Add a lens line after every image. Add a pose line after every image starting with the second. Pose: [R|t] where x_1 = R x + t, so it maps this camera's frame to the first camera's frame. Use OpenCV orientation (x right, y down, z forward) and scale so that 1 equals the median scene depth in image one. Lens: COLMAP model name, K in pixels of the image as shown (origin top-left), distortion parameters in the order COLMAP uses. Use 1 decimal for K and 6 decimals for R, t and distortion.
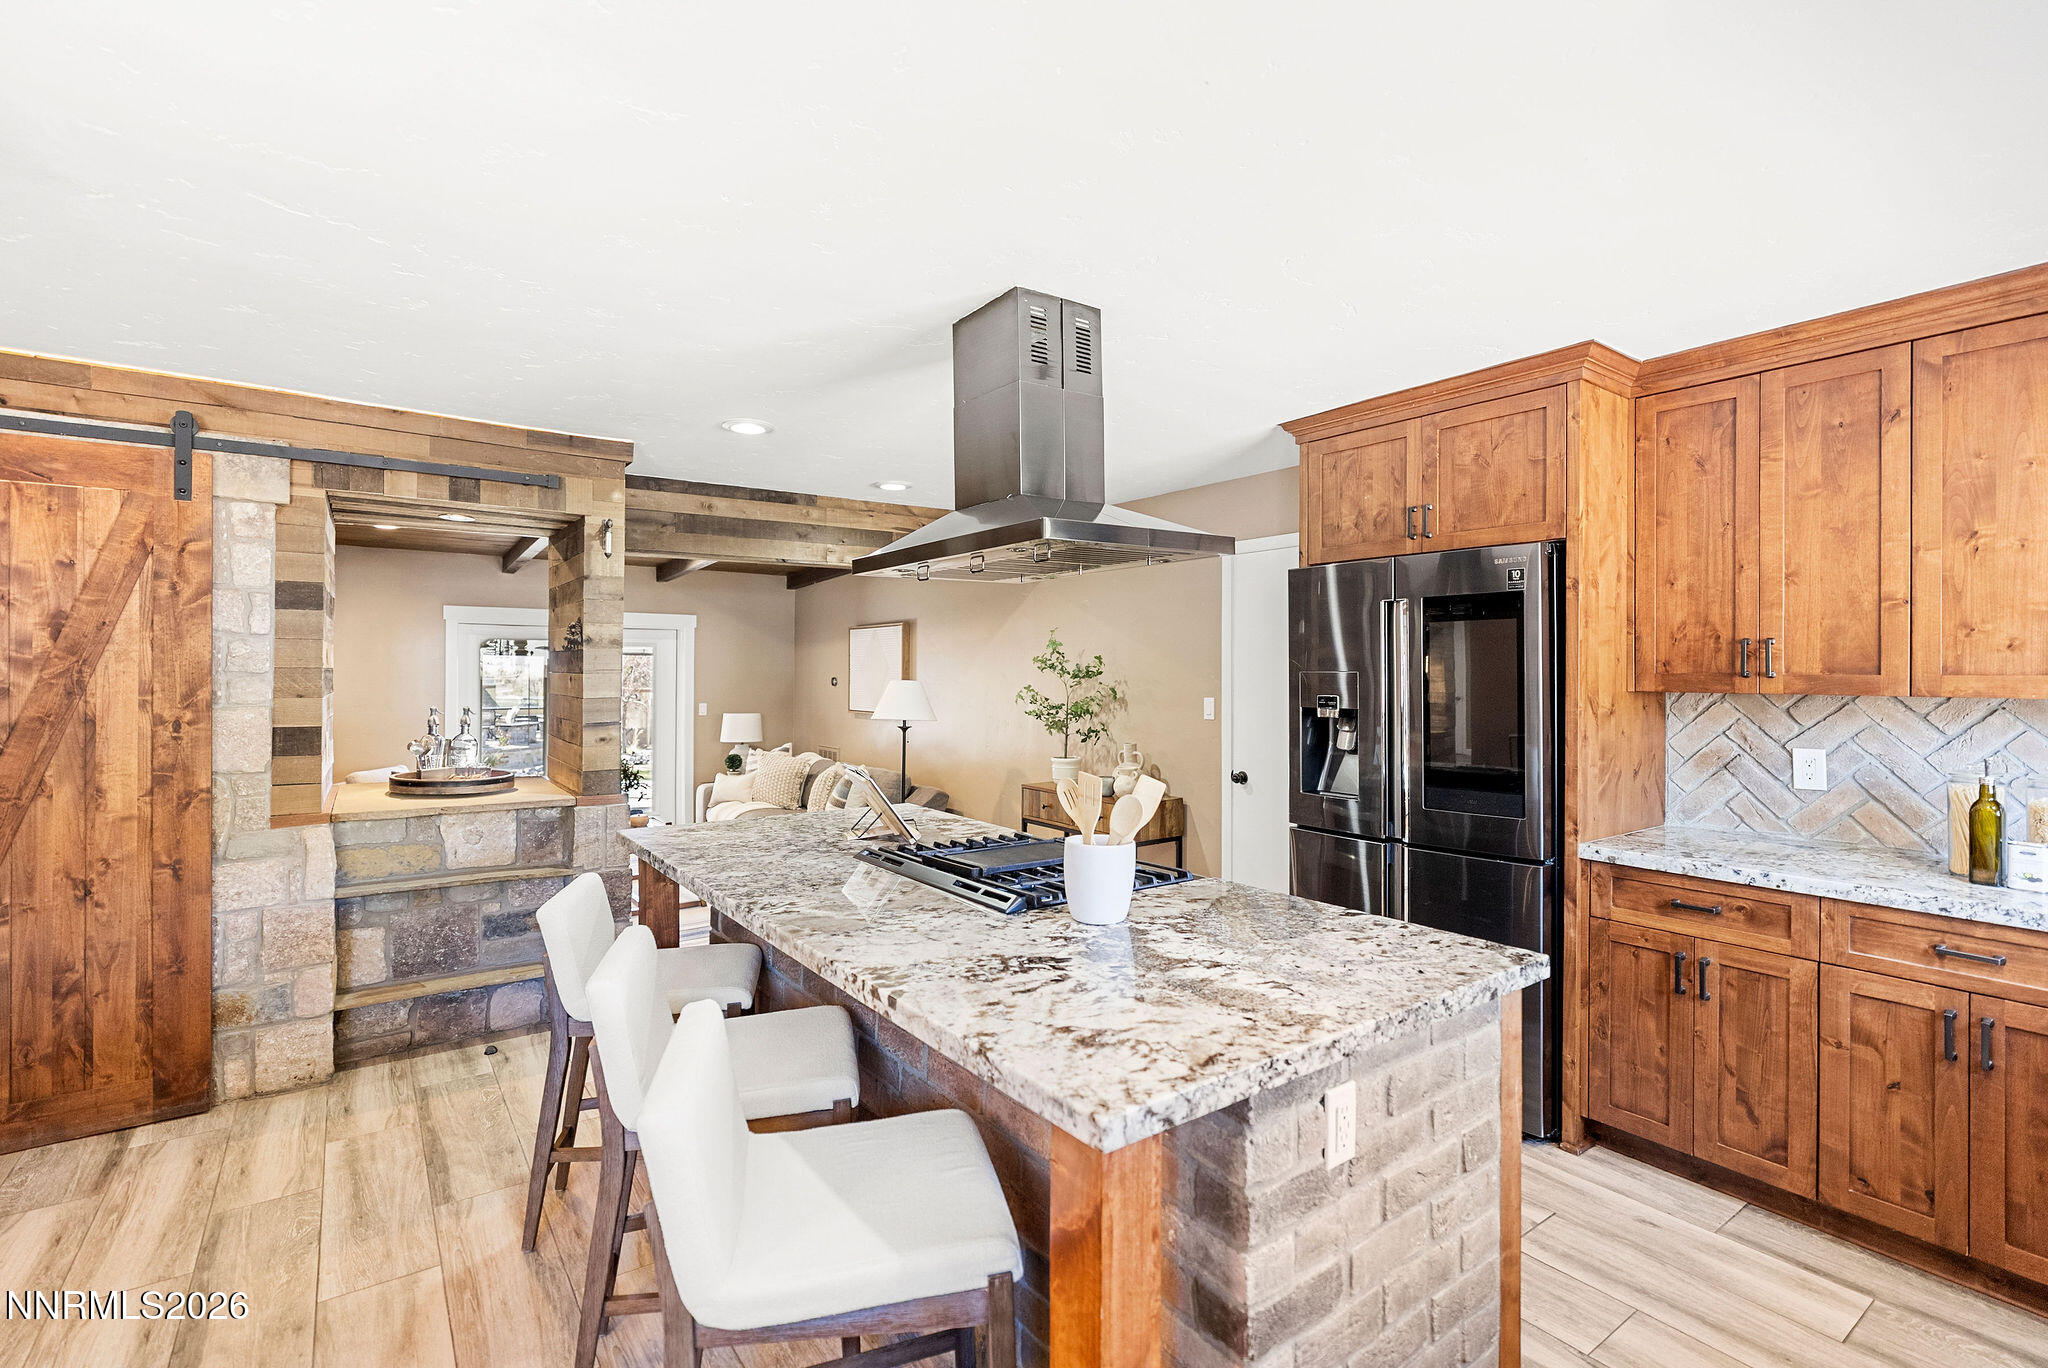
lens RADIAL K [[941.8, 0, 1010.4], [0, 941.8, 672.6], [0, 0, 1]] dist [-0.006529, 0.003299]
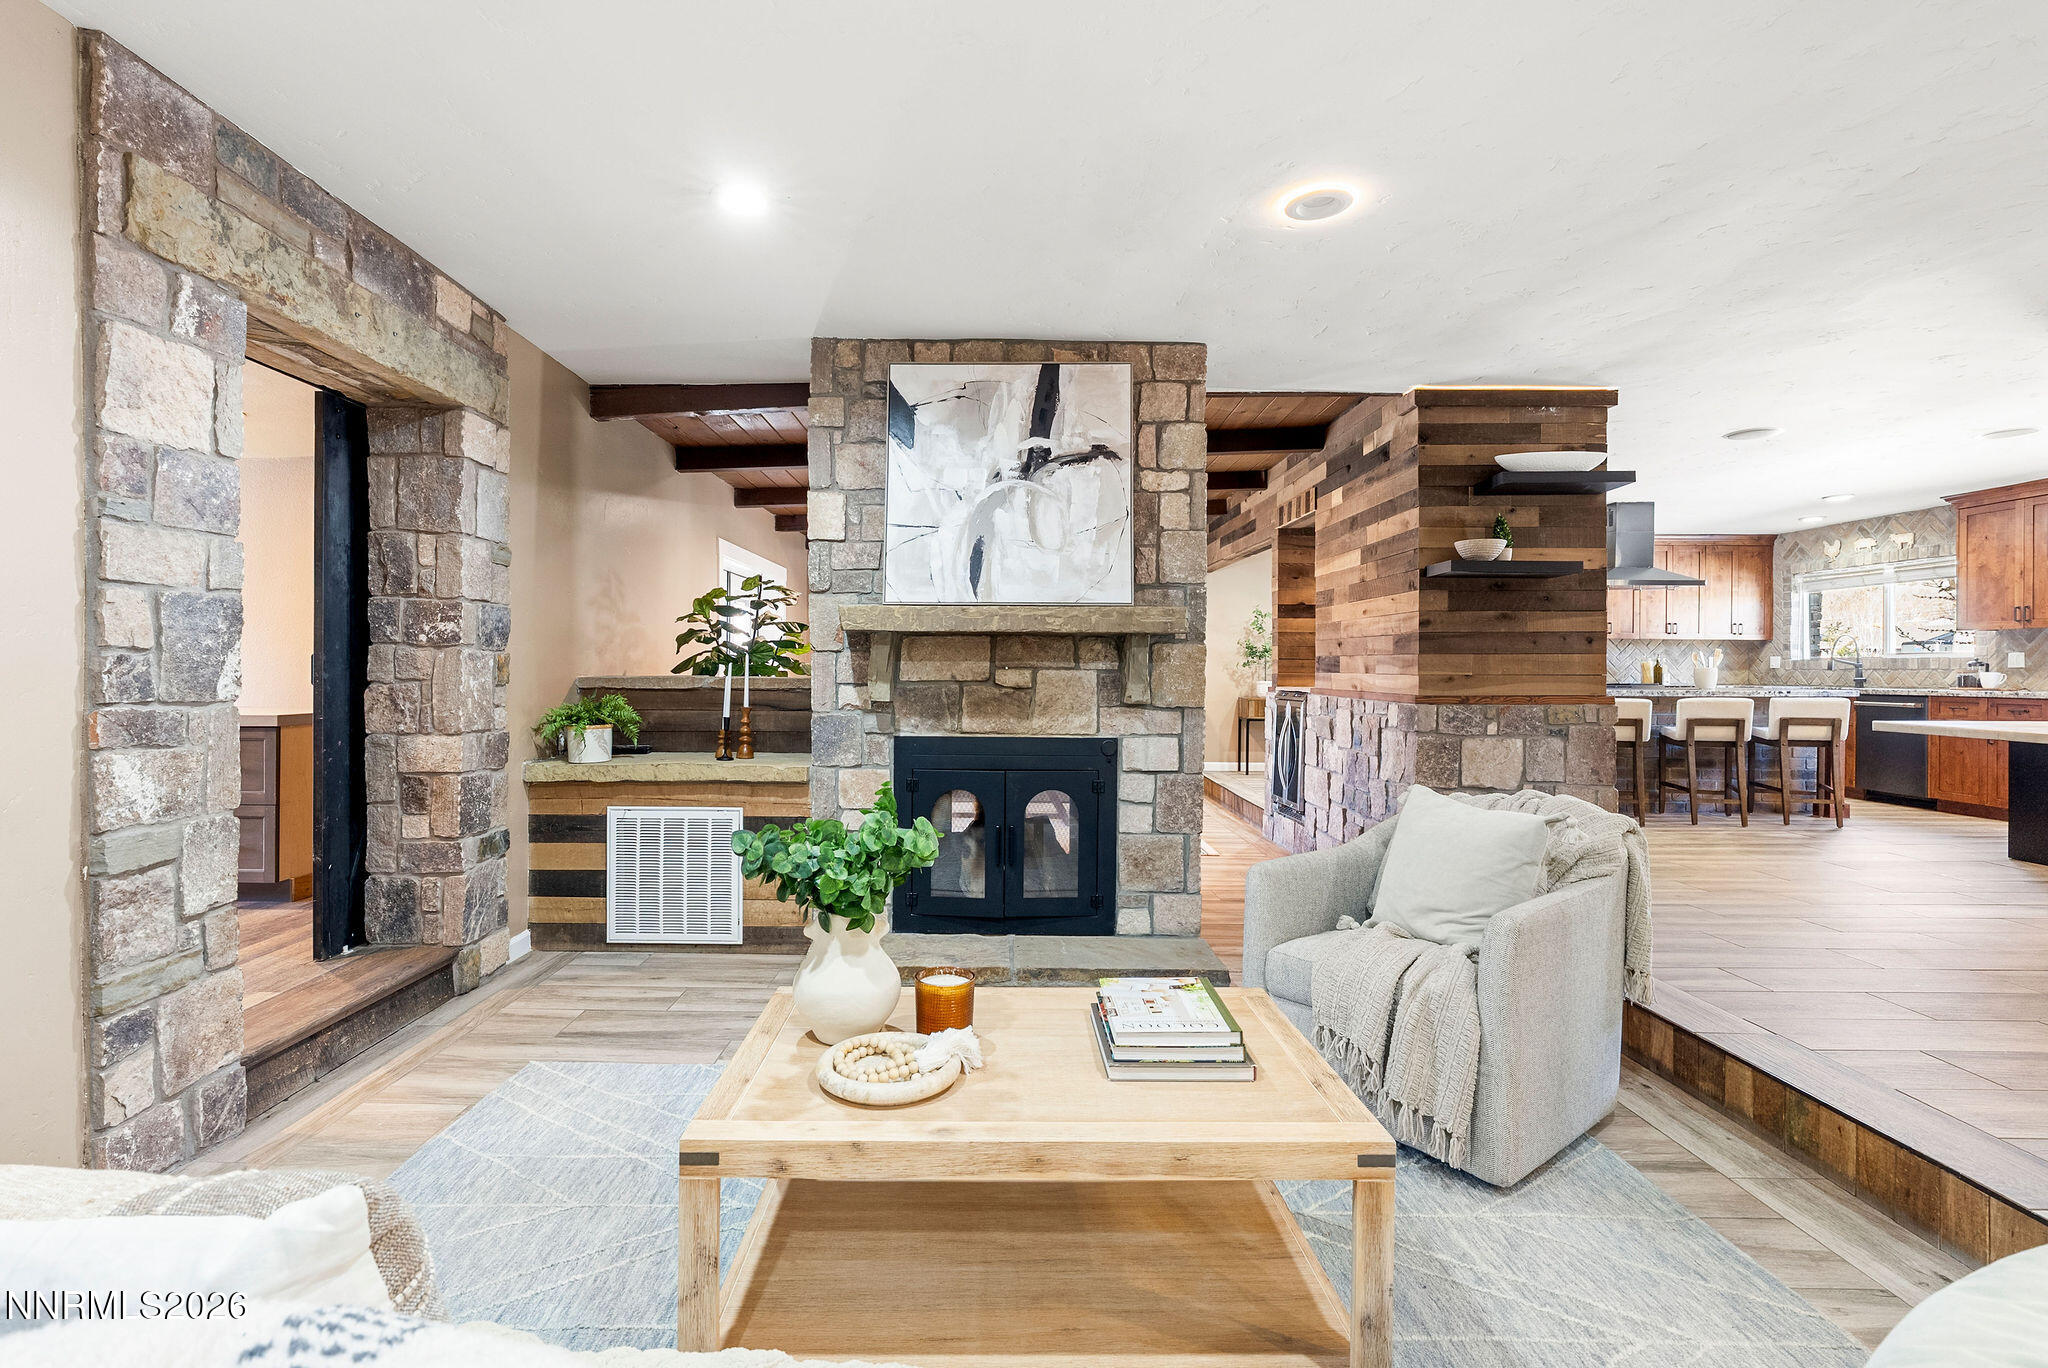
lens RADIAL K [[941.8, 0, 1005.0], [0, 941.8, 675.1], [0, 0, 1]] dist [-0.006529, 0.003299]
pose [[0.580144, -0.006654, 0.814486, -3.262536], [-0.002277, 0.999949, 0.009791, 0.126720], [-0.814510, -0.007534, 0.580100, 0.794980]]
